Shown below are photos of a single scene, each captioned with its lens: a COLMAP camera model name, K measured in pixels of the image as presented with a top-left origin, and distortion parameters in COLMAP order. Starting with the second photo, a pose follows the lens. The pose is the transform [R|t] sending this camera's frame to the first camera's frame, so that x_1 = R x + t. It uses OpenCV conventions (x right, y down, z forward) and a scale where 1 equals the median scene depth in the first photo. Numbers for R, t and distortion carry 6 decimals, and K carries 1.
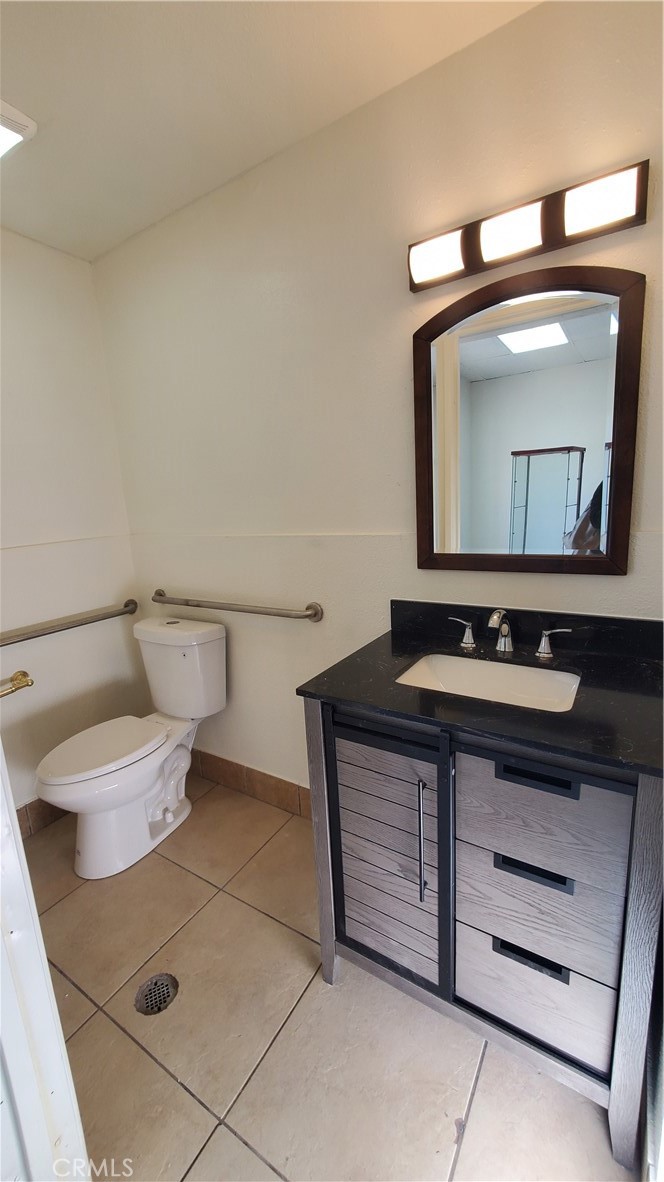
lens RADIAL K [[465.7, 0, 332.0], [0, 465.7, 591.0], [0, 0, 1]] dist [0.000030, 0.000014]
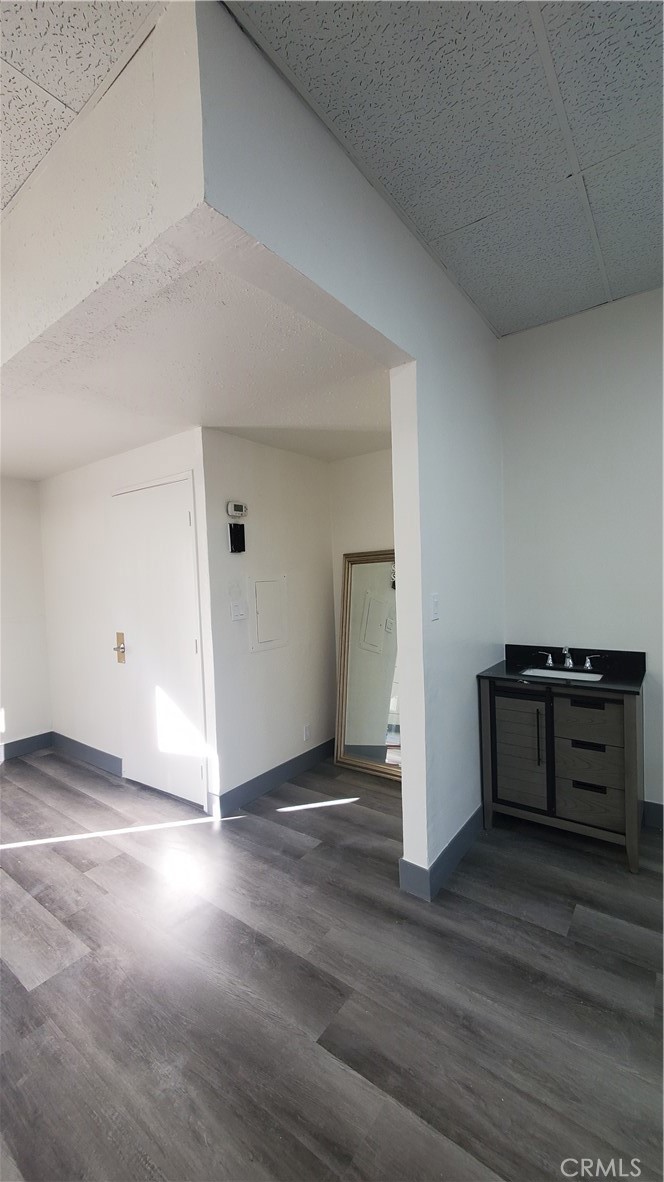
lens RADIAL K [[465.7, 0, 332.0], [0, 465.7, 591.0], [0, 0, 1]] dist [0.000030, 0.000014]
pose [[0.996884, 0.021470, -0.075904, -0.607070], [-0.034438, 0.984160, -0.173906, 0.219882], [0.070968, 0.175978, 0.981833, -1.342158]]
